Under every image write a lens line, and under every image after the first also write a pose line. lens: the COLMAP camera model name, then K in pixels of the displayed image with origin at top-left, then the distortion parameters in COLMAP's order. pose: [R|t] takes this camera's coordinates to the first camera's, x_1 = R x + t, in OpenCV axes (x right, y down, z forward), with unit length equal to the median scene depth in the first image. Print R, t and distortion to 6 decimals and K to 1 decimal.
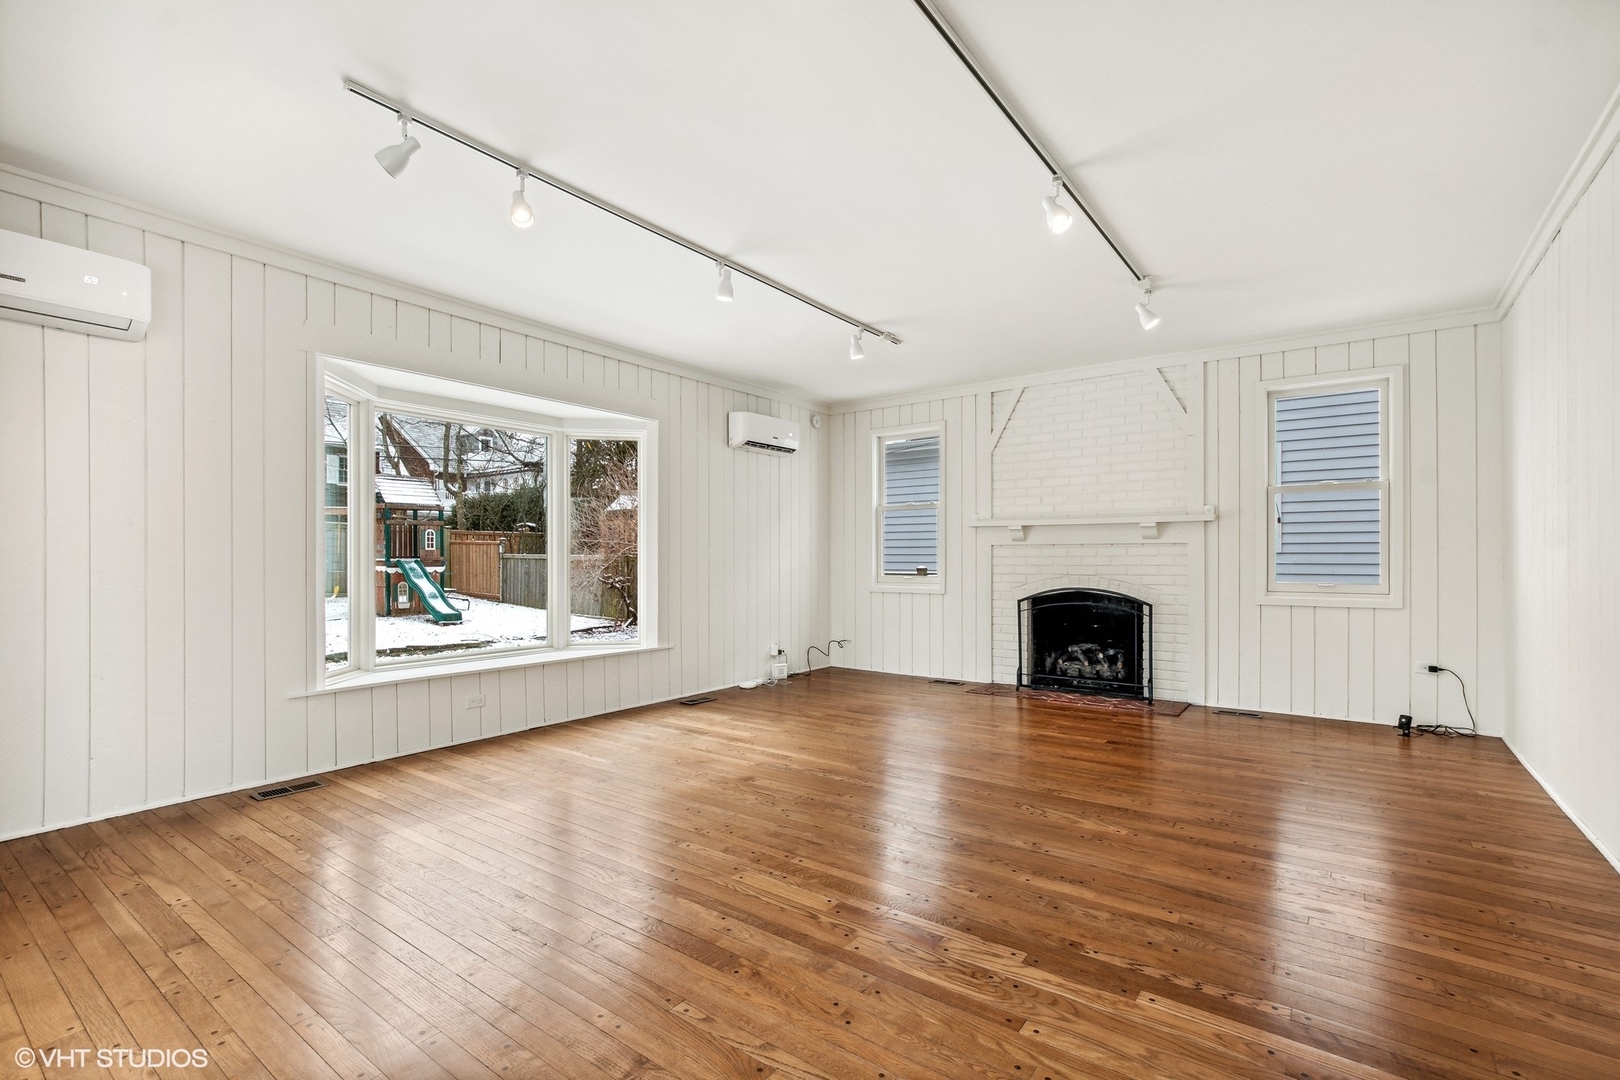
lens RADIAL K [[734.1, 0, 761.9], [0, 734.1, 557.2], [0, 0, 1]] dist [-0.001704, -0.000060]
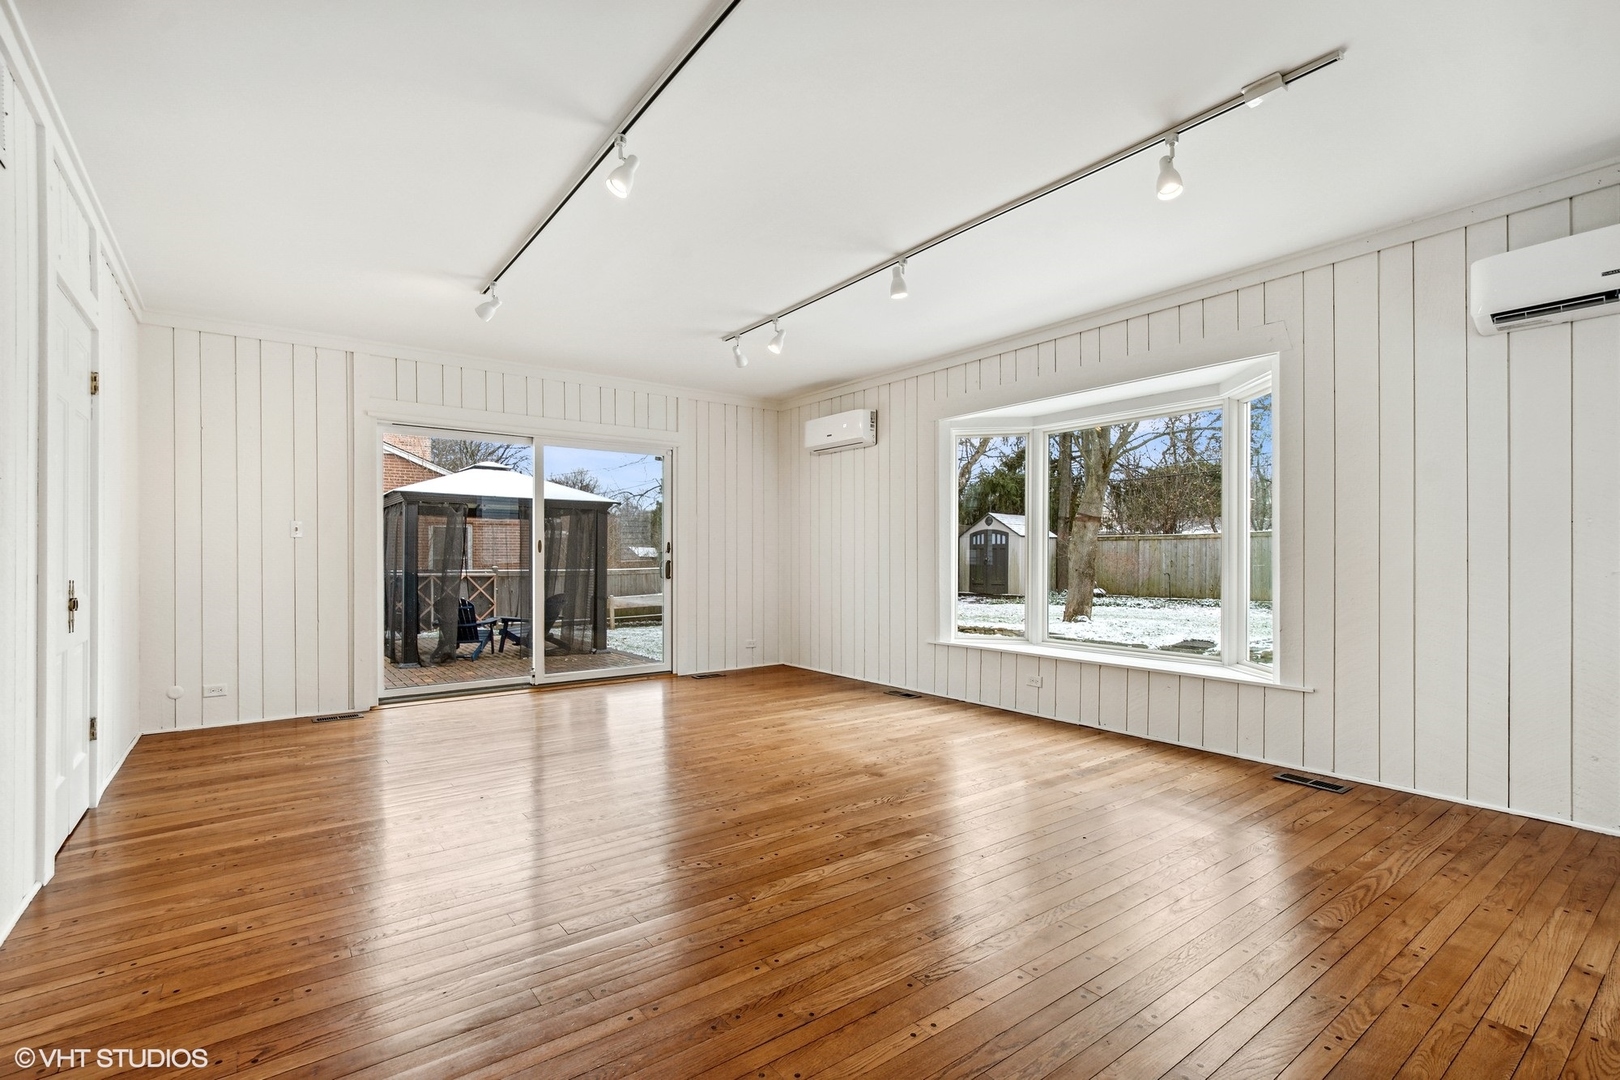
lens RADIAL K [[734.1, 0, 804.0], [0, 734.1, 553.6], [0, 0, 1]] dist [-0.001704, -0.000060]
pose [[-0.252348, 0.001065, -0.967636, 0.886059], [0.005200, 0.999986, -0.000255, -0.001405], [0.967623, -0.005096, -0.252350, 1.047281]]
